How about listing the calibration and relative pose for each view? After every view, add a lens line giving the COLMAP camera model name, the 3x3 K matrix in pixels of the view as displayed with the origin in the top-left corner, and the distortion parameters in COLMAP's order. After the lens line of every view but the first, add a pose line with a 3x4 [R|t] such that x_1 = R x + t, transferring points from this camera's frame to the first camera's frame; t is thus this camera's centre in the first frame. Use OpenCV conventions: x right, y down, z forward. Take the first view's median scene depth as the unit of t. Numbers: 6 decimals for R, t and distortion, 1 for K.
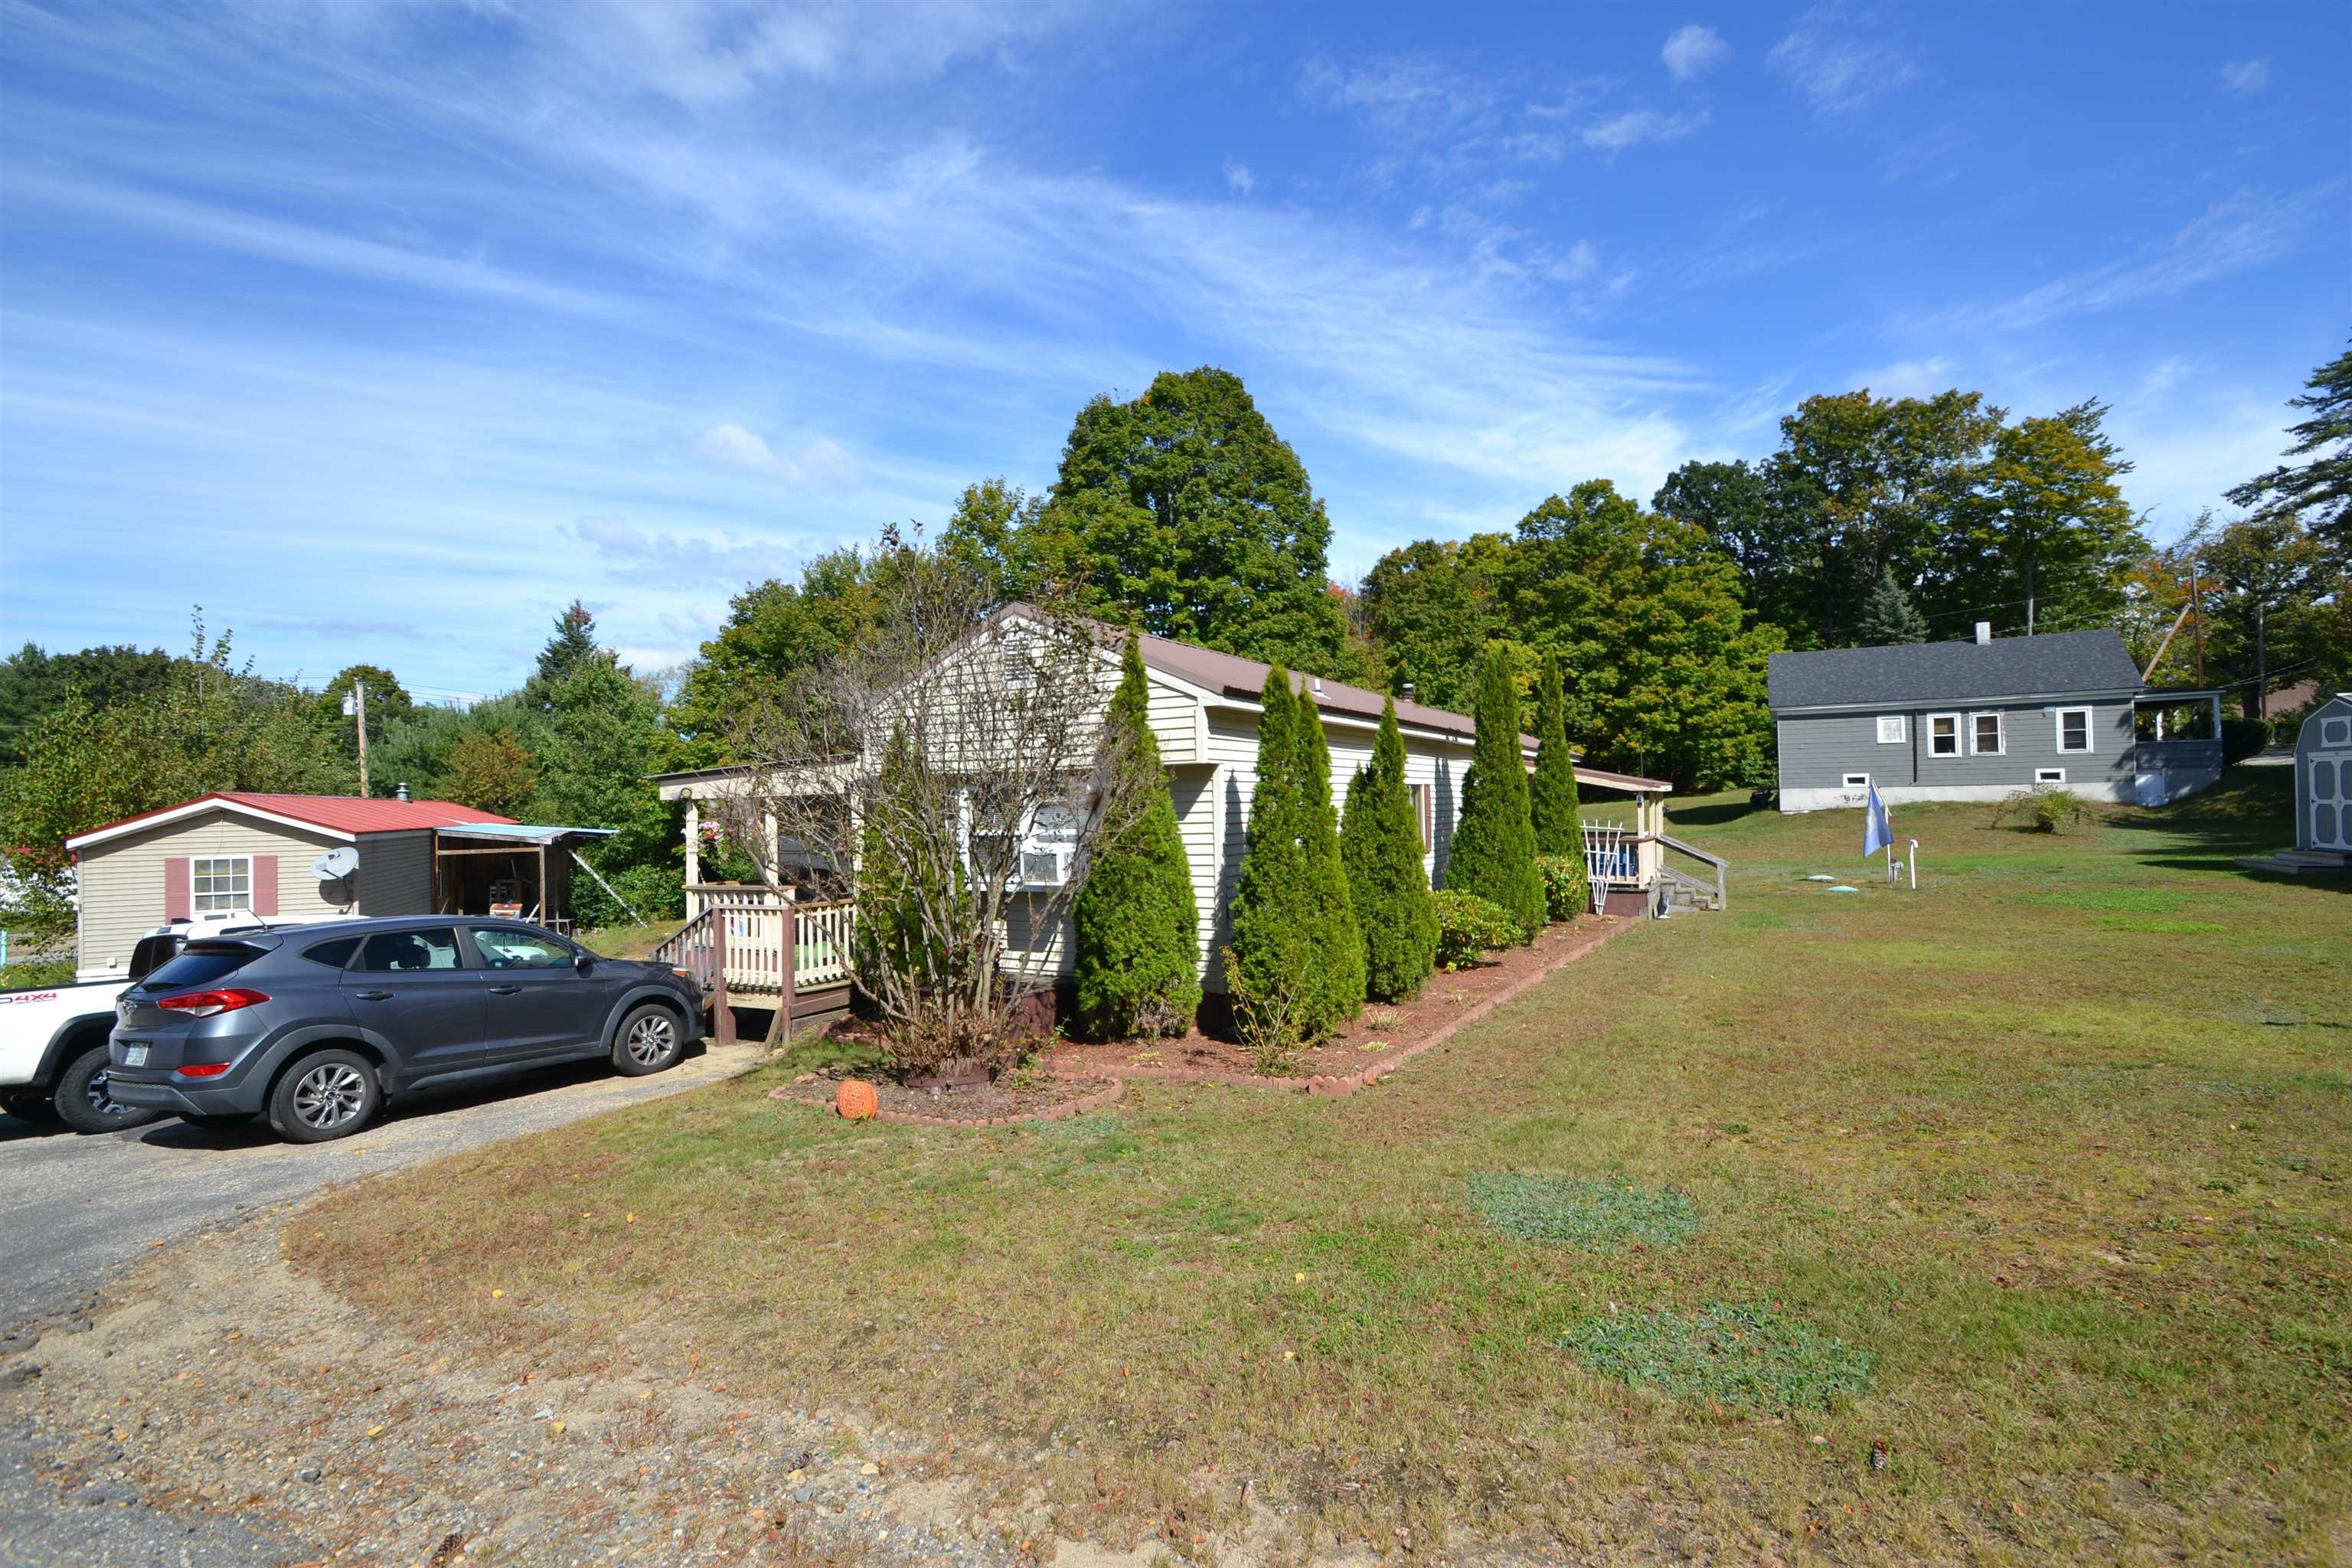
lens RADIAL K [[1033.0, 0, 1176.0], [0, 1033.0, 784.0], [0, 0, 1]] dist [0.014213, -0.019518]
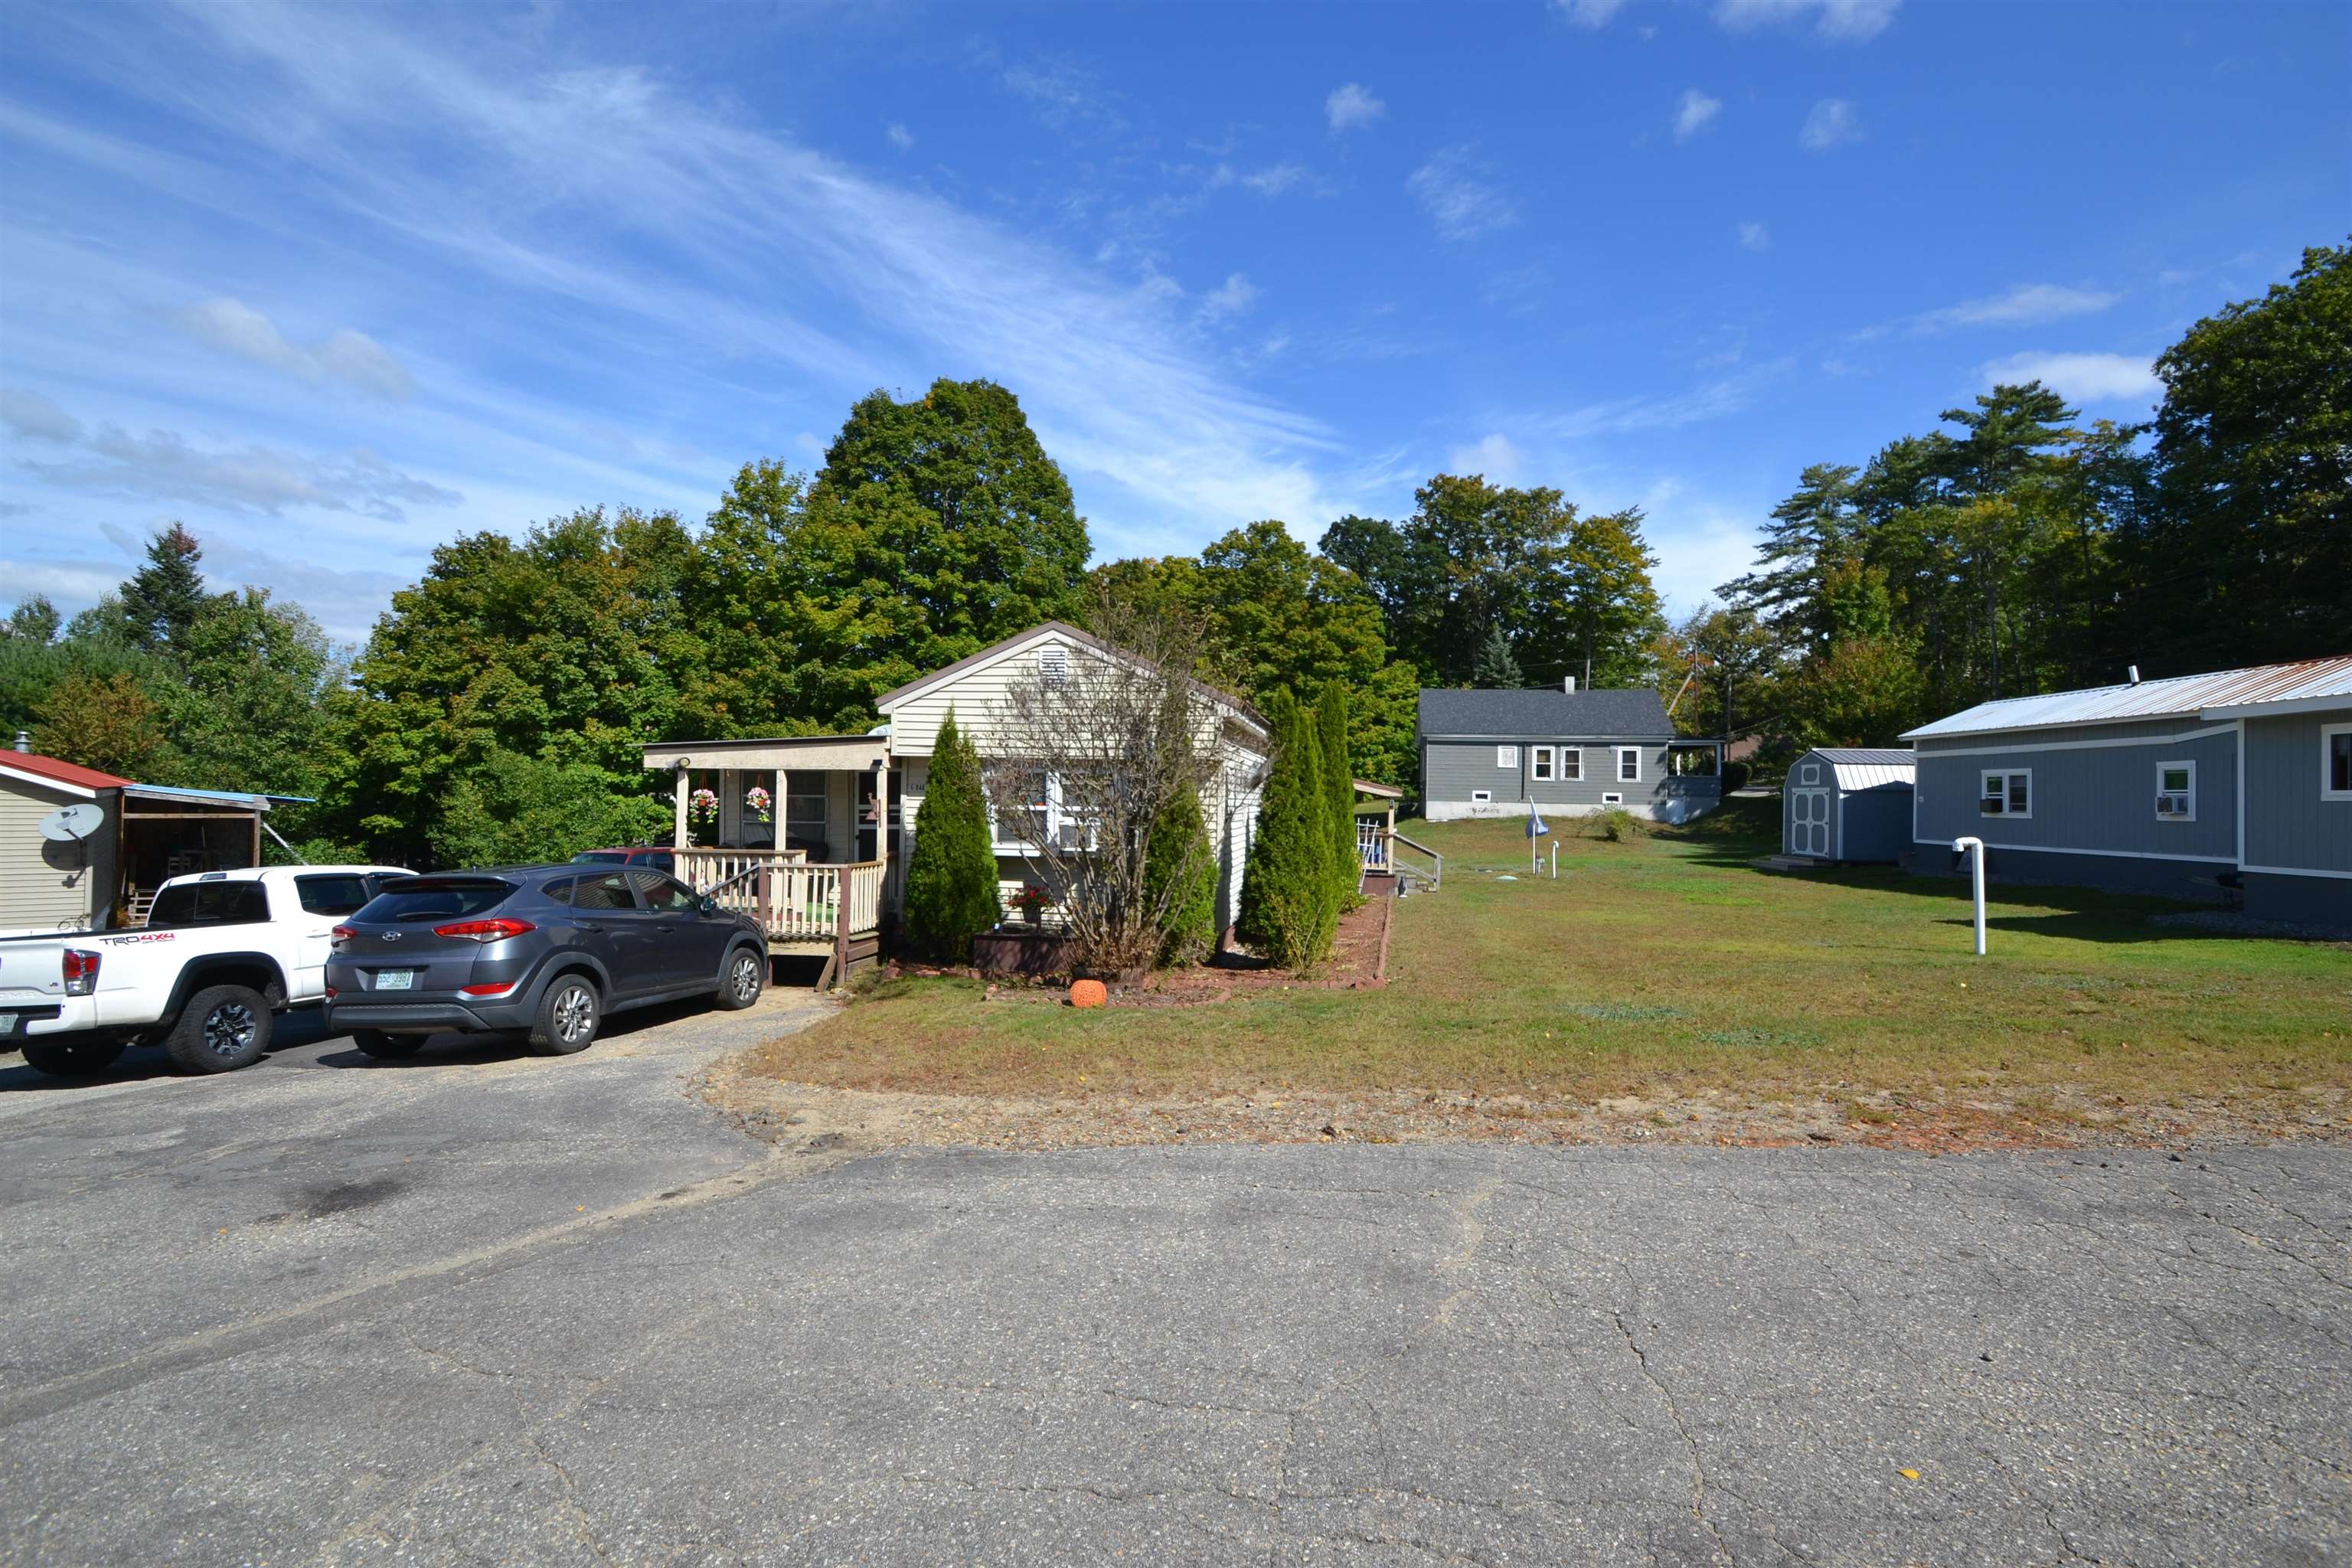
lens RADIAL K [[1075.7, 0, 1127.3], [0, 1075.7, 755.9], [0, 0, 1]] dist [-0.019924, -0.000124]
pose [[0.947053, 0.050165, 0.317135, -0.118187], [-0.042290, 0.998603, -0.031673, 0.005400], [-0.318281, 0.016584, 0.947851, -0.060146]]
